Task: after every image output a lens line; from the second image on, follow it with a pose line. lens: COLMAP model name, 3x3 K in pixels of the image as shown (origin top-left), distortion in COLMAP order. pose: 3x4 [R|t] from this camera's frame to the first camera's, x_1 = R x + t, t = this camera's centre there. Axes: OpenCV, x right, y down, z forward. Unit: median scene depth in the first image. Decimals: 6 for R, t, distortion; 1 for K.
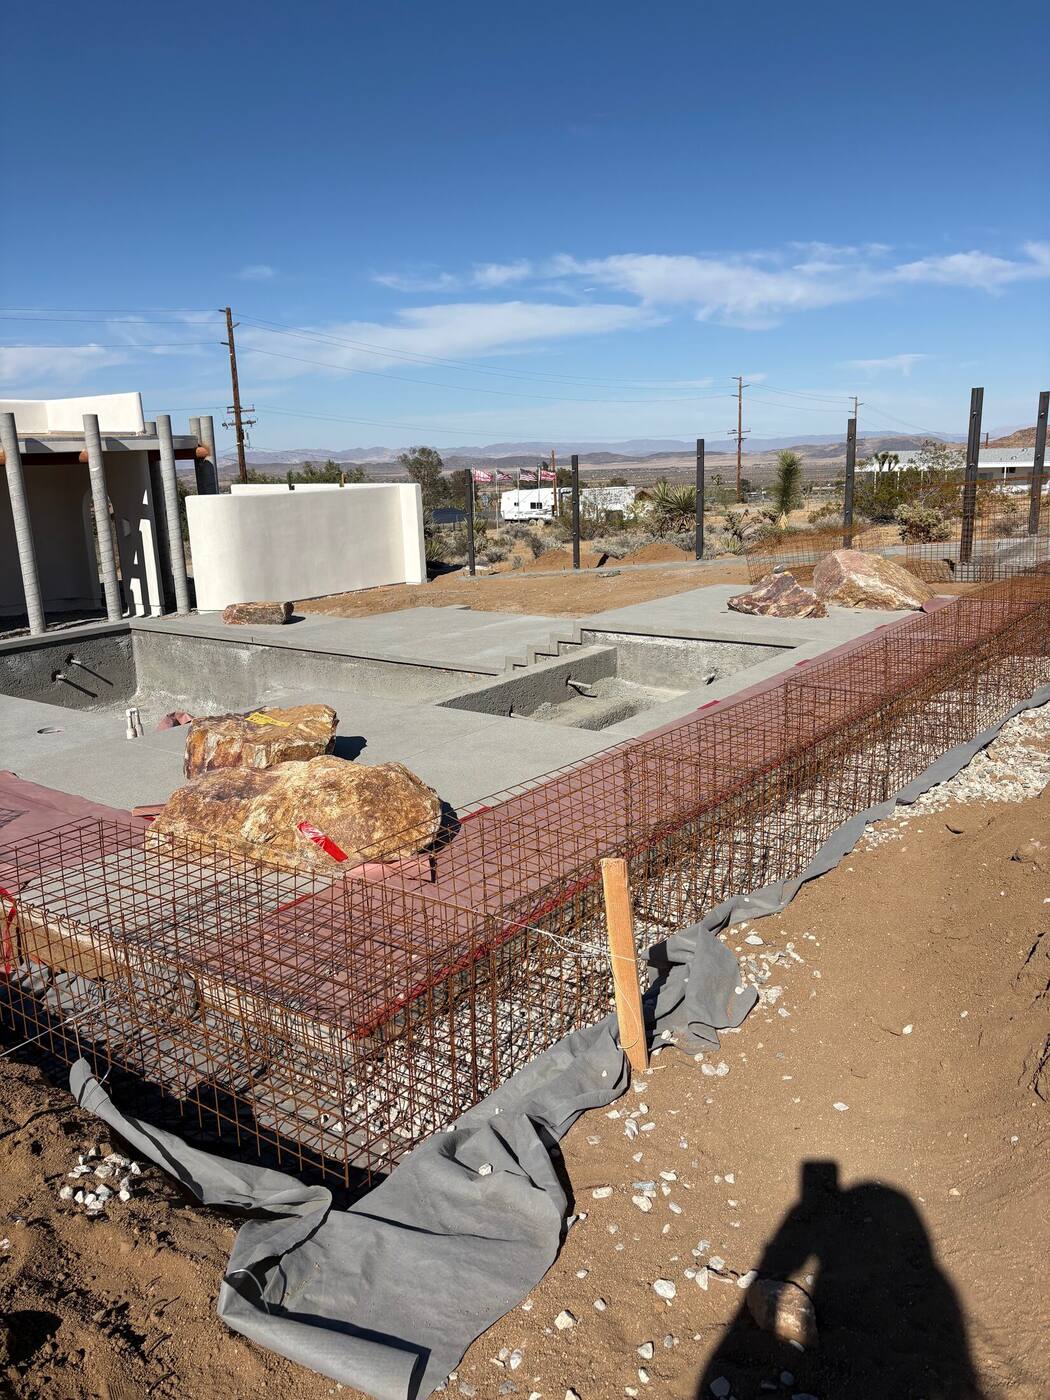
lens RADIAL K [[1067.1, 0, 525.0], [0, 1067.1, 700.0], [0, 0, 1]] dist [0.042806, -0.004777]
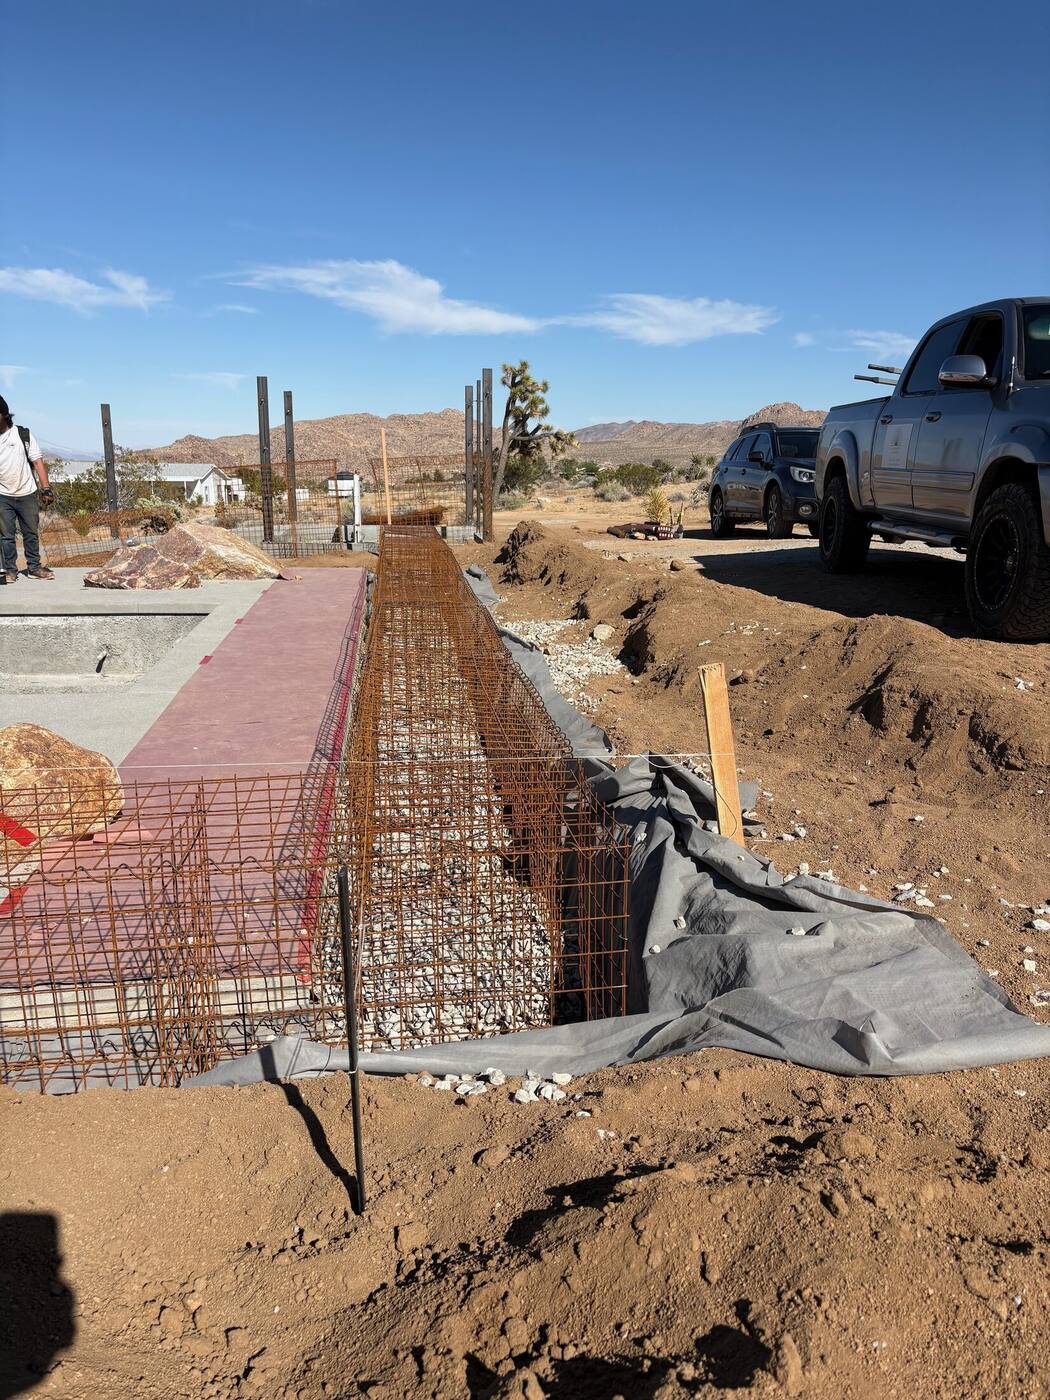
lens RADIAL K [[1067.1, 0, 525.0], [0, 1067.1, 700.0], [0, 0, 1]] dist [0.042806, -0.004777]
pose [[0.724330, -0.117788, 0.679317, -0.182341], [0.127983, 0.991145, 0.035393, 0.028442], [-0.677470, 0.061305, 0.732991, 0.080908]]
